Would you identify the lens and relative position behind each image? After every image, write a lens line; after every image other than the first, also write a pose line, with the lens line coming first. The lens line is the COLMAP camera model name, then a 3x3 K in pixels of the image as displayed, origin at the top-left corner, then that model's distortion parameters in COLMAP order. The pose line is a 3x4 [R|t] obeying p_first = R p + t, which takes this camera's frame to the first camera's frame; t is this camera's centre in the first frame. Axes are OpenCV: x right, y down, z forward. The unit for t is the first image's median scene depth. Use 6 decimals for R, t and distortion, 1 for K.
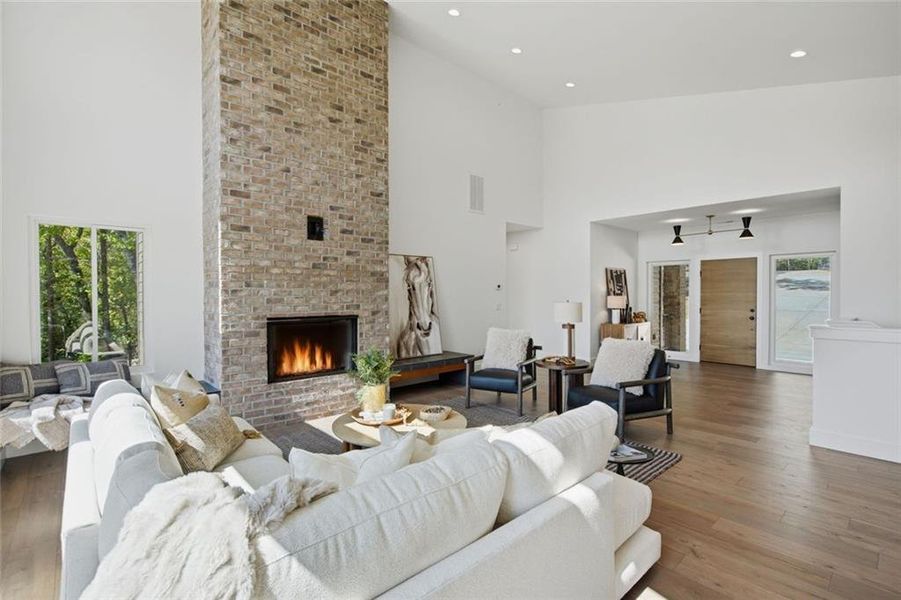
lens RADIAL K [[419.2, 0, 443.7], [0, 419.2, 298.4], [0, 0, 1]] dist [-0.003140, 0.001948]
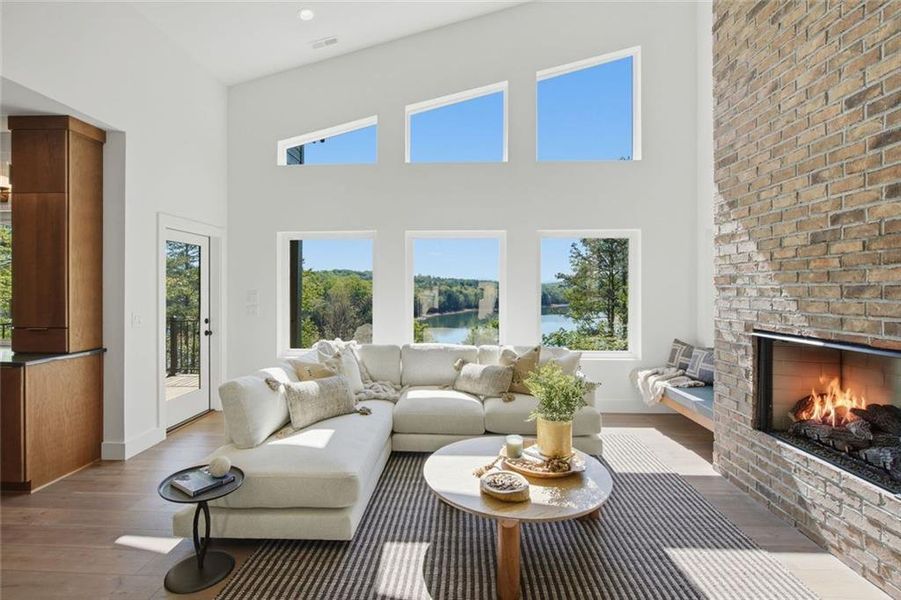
lens RADIAL K [[419.2, 0, 444.0], [0, 419.2, 290.2], [0, 0, 1]] dist [-0.003140, 0.001948]
pose [[-0.696827, 0.004326, -0.717226, 0.341711], [-0.004525, 0.999935, 0.010427, -0.016906], [0.717225, 0.010512, -0.696763, 0.957260]]
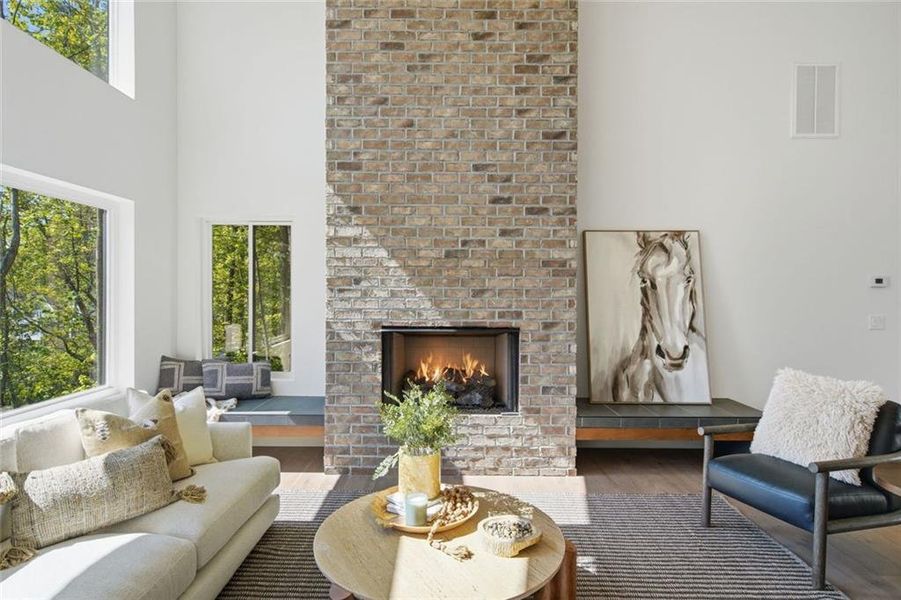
lens RADIAL K [[501.6, 0, 444.3], [0, 501.6, 295.2], [0, 0, 1]] dist [0.007047, 0.001809]
pose [[0.745736, 0.009625, -0.666172, 0.224774], [-0.012483, 0.999922, 0.000474, -0.008997], [0.666124, 0.007963, 0.745798, 0.347787]]
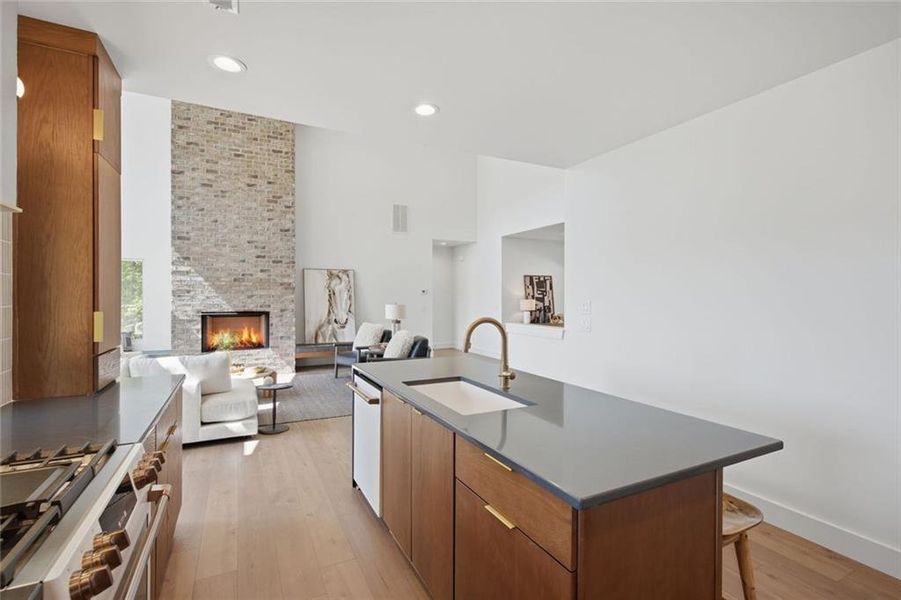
lens RADIAL K [[419.2, 0, 444.9], [0, 419.2, 295.8], [0, 0, 1]] dist [-0.003140, 0.001948]
pose [[0.964960, 0.004185, -0.262365, 0.800173], [-0.006377, 0.999952, -0.007501, -0.009656], [0.262321, 0.008911, 0.964939, -0.286482]]
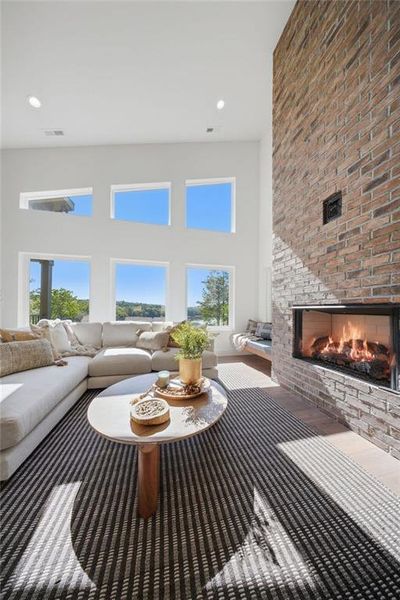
lens RADIAL K [[180.7, 0, 199.3], [0, 180.7, 308.8], [0, 0, 1]] dist [-0.001768, -0.000425]
pose [[-0.475543, -0.003778, -0.879684, 0.167858], [-0.014605, 0.999887, 0.003601, 0.052123], [0.879571, 0.014560, -0.475544, 0.870704]]
